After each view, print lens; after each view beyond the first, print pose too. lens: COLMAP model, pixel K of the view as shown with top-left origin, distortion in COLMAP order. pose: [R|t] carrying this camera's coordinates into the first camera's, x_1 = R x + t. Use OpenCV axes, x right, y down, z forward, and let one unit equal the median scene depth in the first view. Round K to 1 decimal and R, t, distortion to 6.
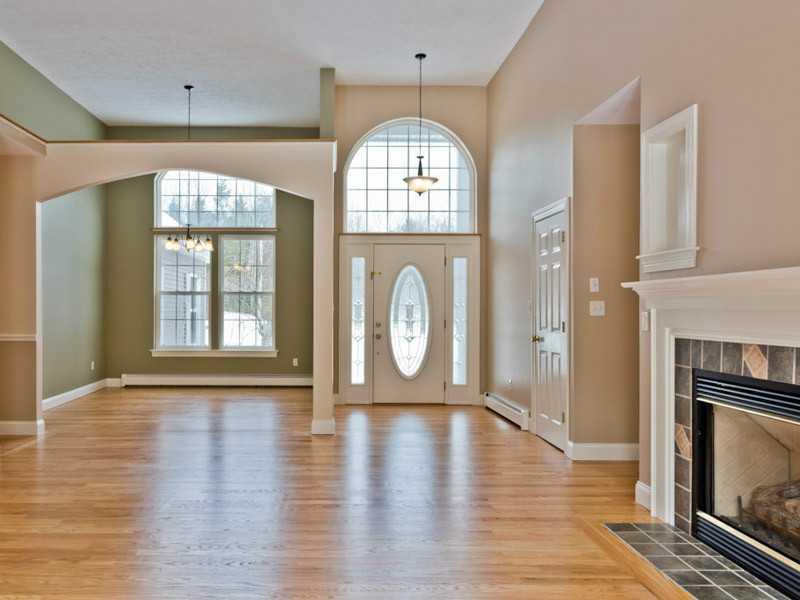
lens RADIAL K [[643.8, 0, 399.4], [0, 643.8, 303.9], [0, 0, 1]] dist [-0.002631, -0.003311]
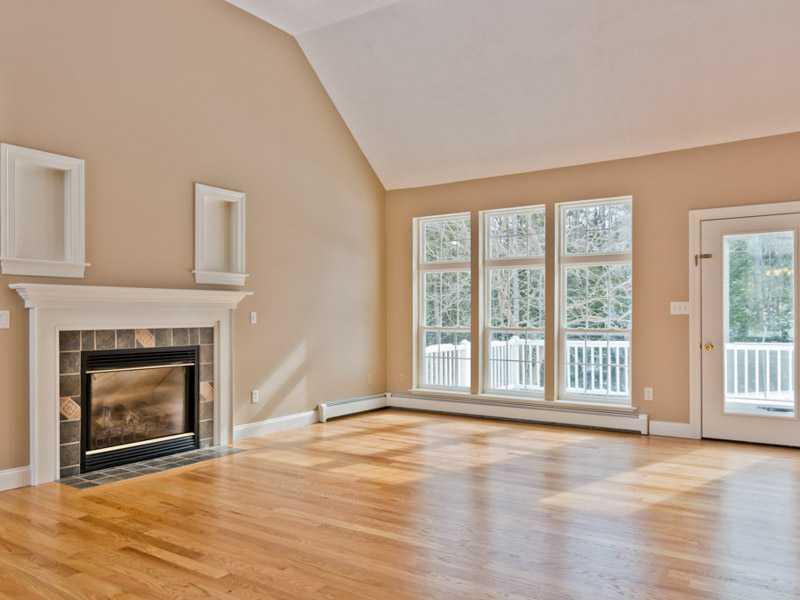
lens RADIAL K [[643.8, 0, 399.4], [0, 643.8, 303.9], [0, 0, 1]] dist [-0.002631, -0.003311]
pose [[-0.818646, 0.004469, 0.574282, -0.886466], [-0.011744, 0.999630, -0.024521, 0.023979], [-0.574179, -0.026819, -0.818290, 1.730739]]
